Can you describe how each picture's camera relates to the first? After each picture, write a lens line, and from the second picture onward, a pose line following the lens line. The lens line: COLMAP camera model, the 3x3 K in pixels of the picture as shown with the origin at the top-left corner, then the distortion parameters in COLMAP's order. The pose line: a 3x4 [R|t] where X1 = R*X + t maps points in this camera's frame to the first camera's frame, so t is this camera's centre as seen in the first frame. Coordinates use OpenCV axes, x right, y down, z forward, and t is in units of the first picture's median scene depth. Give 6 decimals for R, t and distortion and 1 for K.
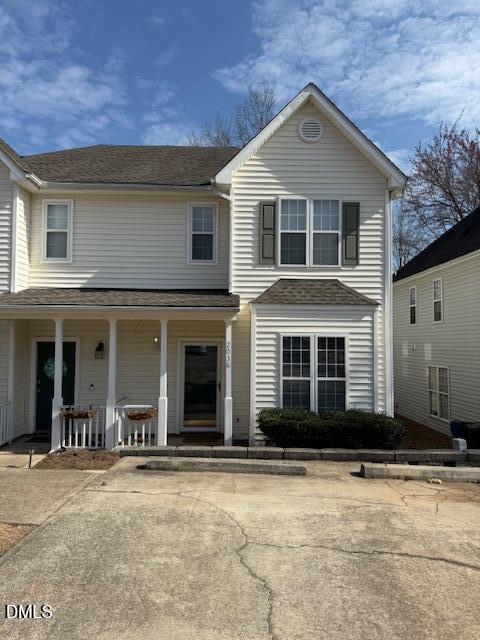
lens RADIAL K [[451.0, 0, 244.3], [0, 451.0, 317.7], [0, 0, 1]] dist [0.072368, -0.098428]
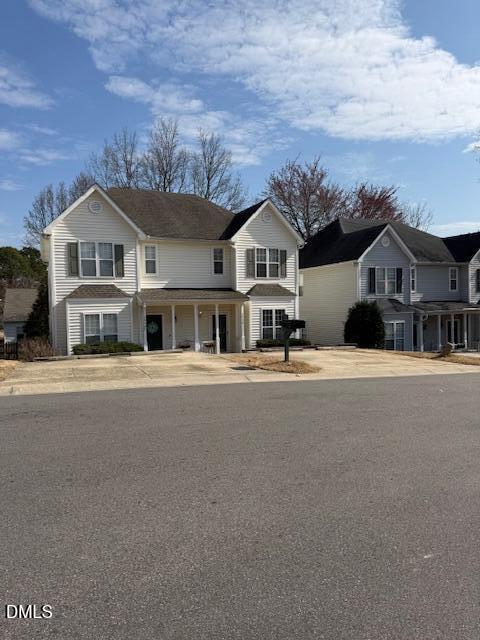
lens RADIAL K [[451.0, 0, 244.3], [0, 451.0, 317.7], [0, 0, 1]] dist [0.072368, -0.098428]
pose [[0.922262, -0.038713, 0.384623, -0.845886], [0.002692, 0.995592, 0.093753, -0.128481], [-0.386557, -0.085429, 0.918301, -1.058393]]
